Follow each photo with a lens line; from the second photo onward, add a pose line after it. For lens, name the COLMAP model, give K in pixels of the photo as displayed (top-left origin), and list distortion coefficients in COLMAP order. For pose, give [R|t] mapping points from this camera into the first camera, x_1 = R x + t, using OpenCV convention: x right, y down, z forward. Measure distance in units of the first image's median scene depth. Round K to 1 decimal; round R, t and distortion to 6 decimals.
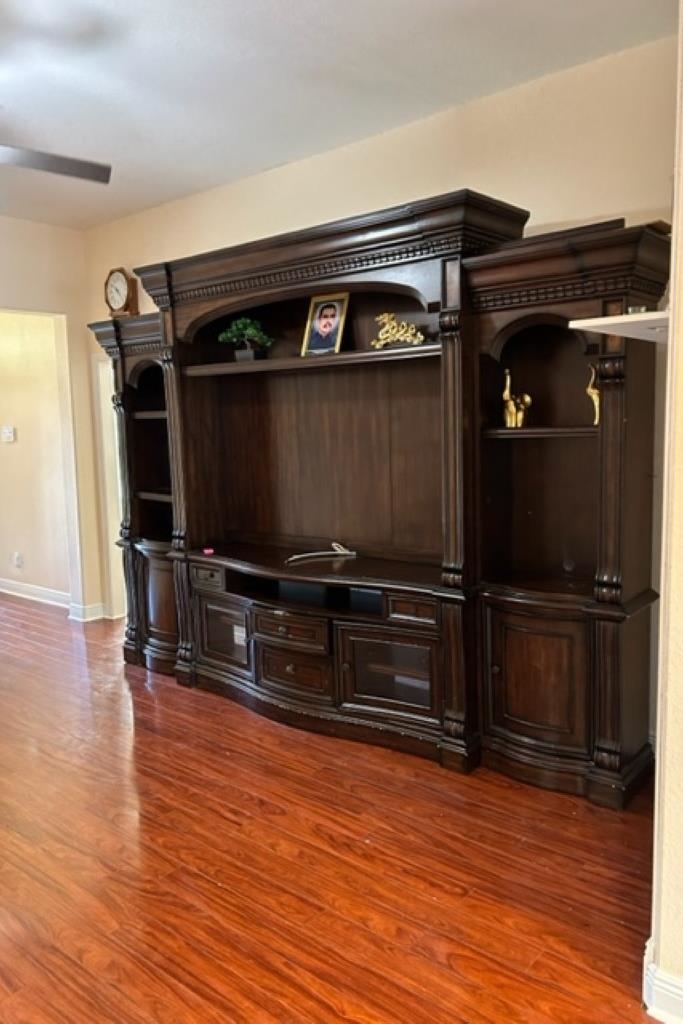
lens RADIAL K [[774.1, 0, 341.4], [0, 774.1, 517.5], [0, 0, 1]] dist [0.117517, -0.197541]
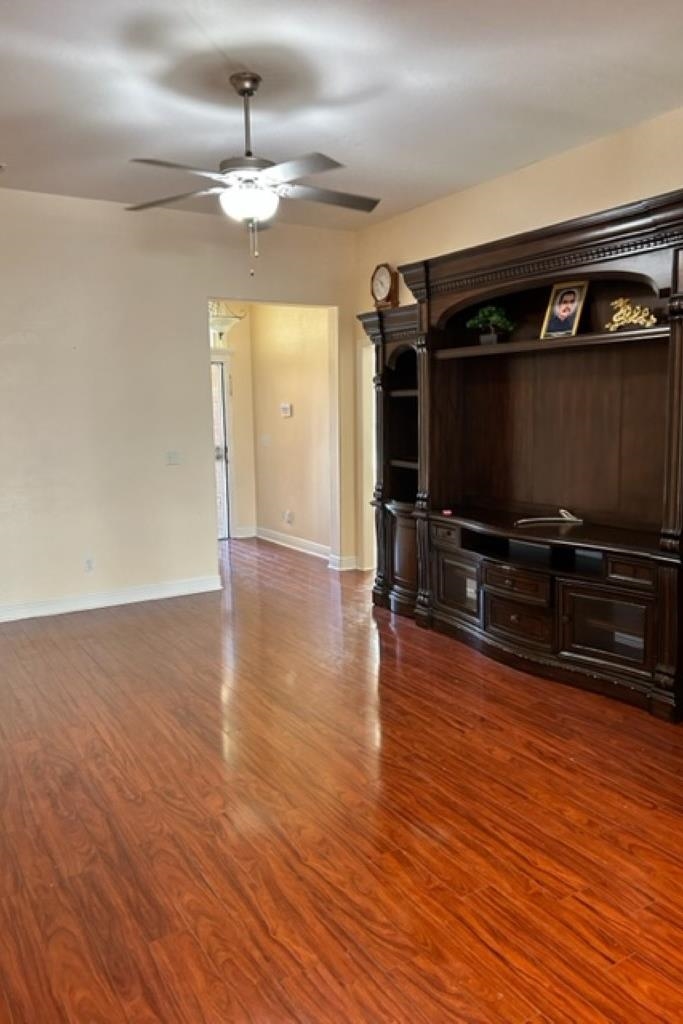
lens RADIAL K [[774.1, 0, 341.4], [0, 774.1, 517.5], [0, 0, 1]] dist [0.117517, -0.197541]
pose [[0.951231, 0.052477, -0.303982, 0.034020], [-0.044089, 0.998435, 0.034396, 0.022229], [0.305312, -0.019316, 0.952057, -0.164286]]
